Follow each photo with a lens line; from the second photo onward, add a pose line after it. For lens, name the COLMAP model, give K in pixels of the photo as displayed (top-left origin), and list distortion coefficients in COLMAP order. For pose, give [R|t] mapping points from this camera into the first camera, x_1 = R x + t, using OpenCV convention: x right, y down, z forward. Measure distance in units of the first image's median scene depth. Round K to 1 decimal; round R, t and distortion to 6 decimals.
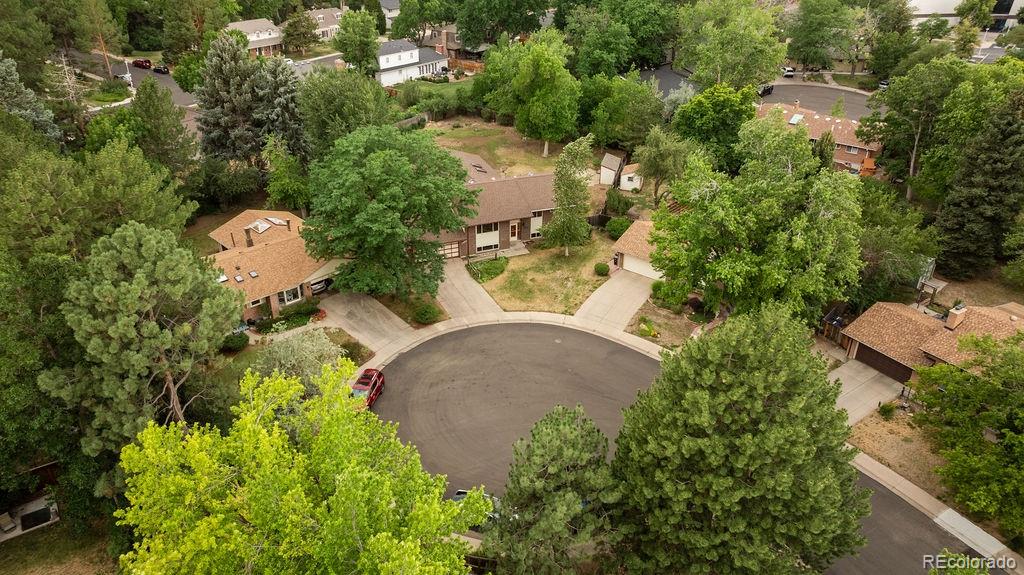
lens RADIAL K [[716.7, 0, 513.8], [0, 716.7, 286.1], [0, 0, 1]] dist [-0.013787, 0.006816]
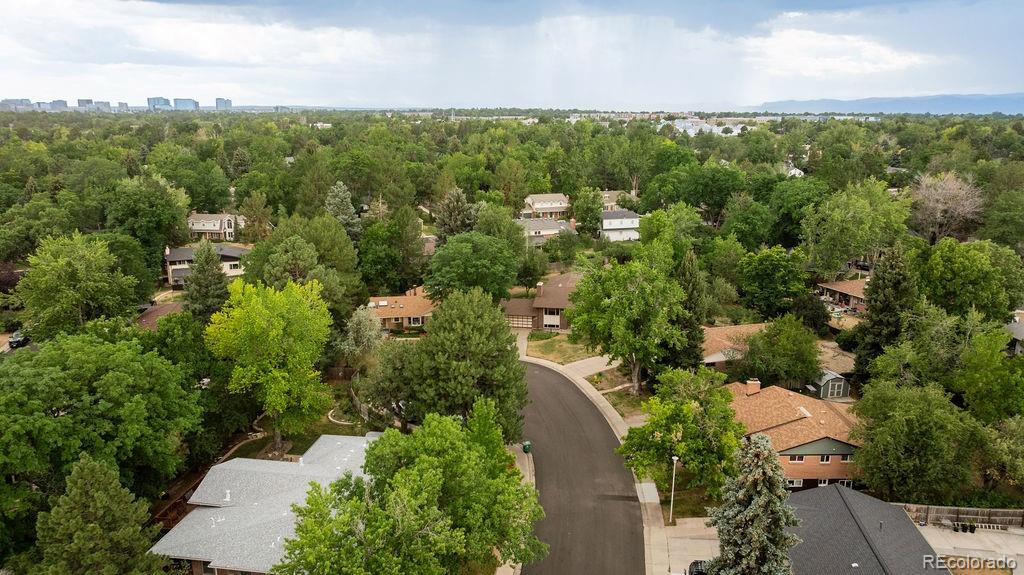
lens RADIAL K [[716.7, 0, 511.1], [0, 716.7, 287.6], [0, 0, 1]] dist [-0.013787, 0.006816]
pose [[0.838514, 0.120645, -0.531357, 0.686269], [-0.254008, 0.949285, -0.185304, 0.171296], [0.482053, 0.290349, 0.826633, -0.307409]]
